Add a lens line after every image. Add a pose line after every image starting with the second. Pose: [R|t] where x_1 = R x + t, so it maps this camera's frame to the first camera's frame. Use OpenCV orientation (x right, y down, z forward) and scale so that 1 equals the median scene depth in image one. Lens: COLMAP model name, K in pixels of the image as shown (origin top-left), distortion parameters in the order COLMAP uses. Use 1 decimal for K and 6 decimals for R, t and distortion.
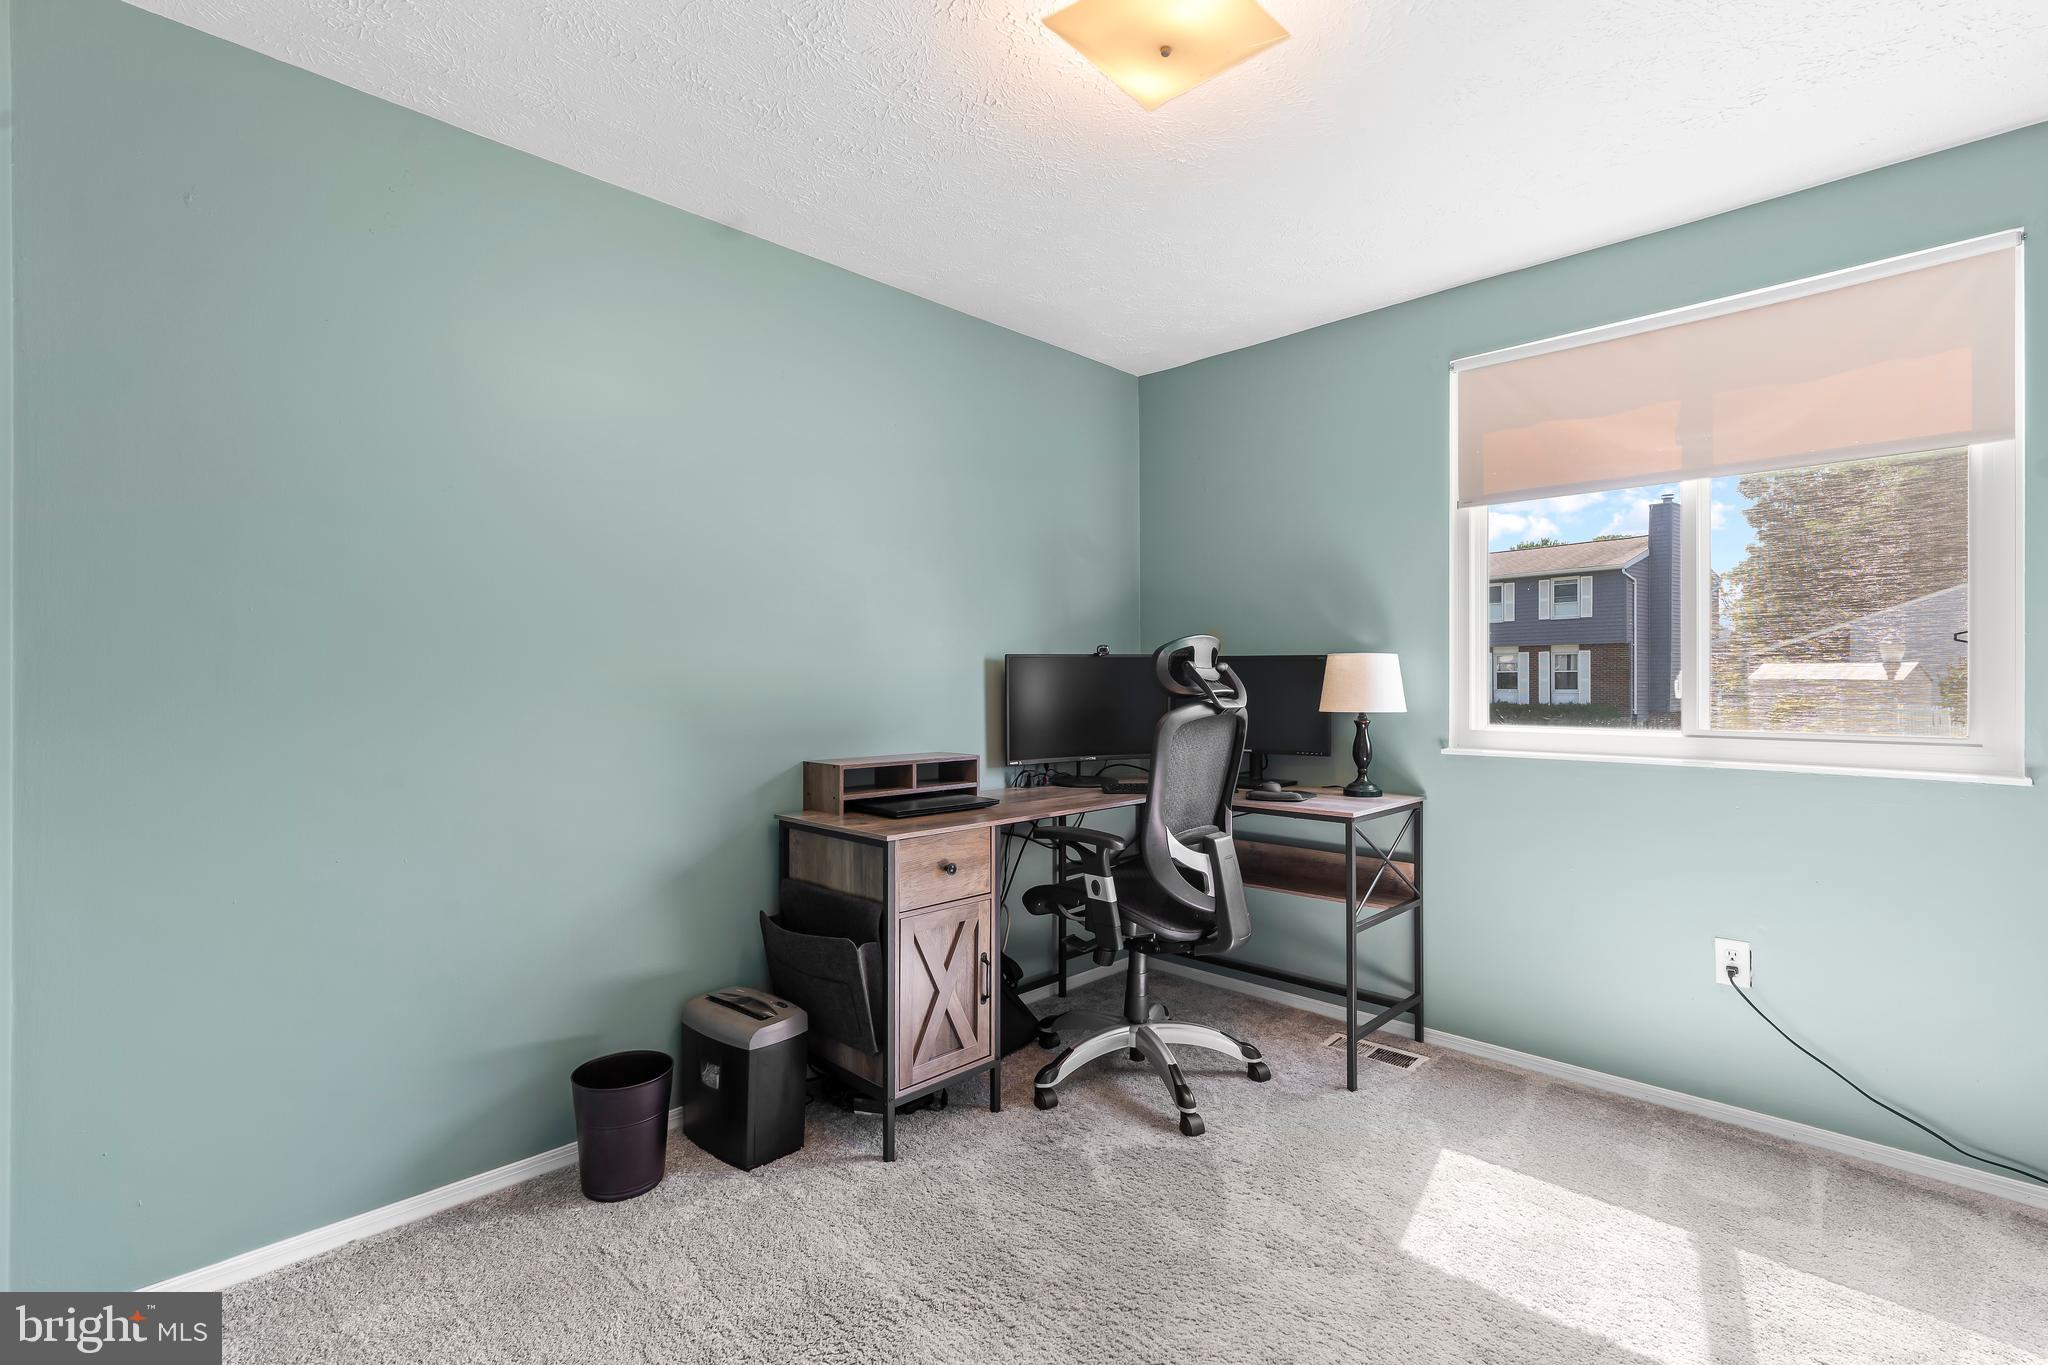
lens RADIAL K [[928.5, 0, 1033.2], [0, 928.5, 678.7], [0, 0, 1]] dist [-0.002664, 0.000113]
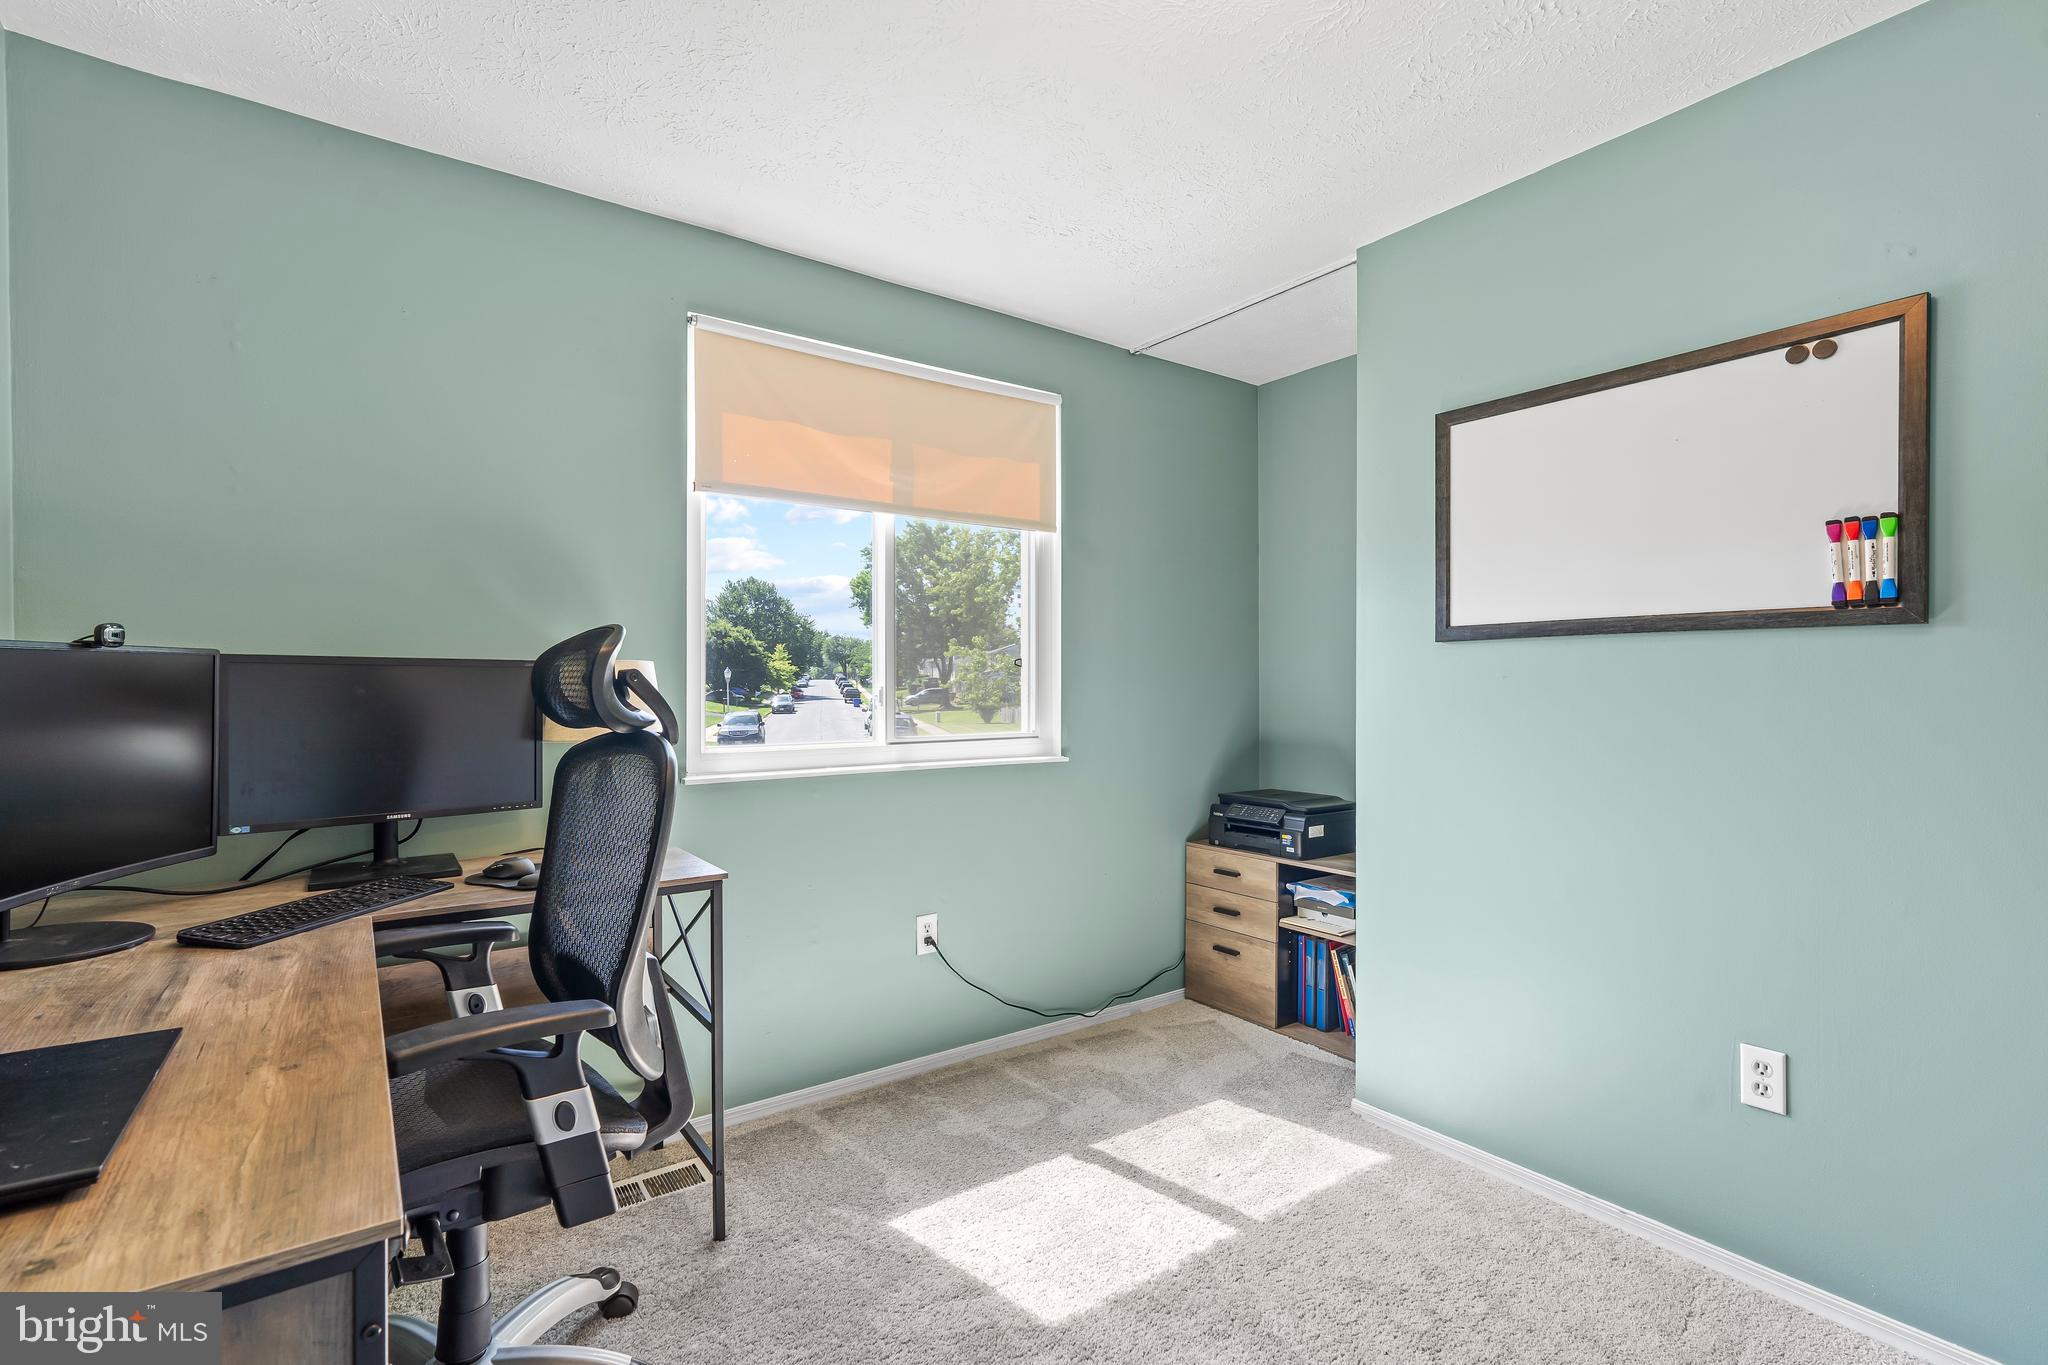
lens RADIAL K [[938.2, 0, 1024.0], [0, 938.2, 682.5], [0, 0, 1]] dist [-0.024143, 0.000121]
pose [[0.162314, -0.001007, 0.986739, -0.421497], [-0.000525, 0.999999, 0.001106, -0.014296], [-0.986739, -0.000698, 0.162313, 0.731402]]
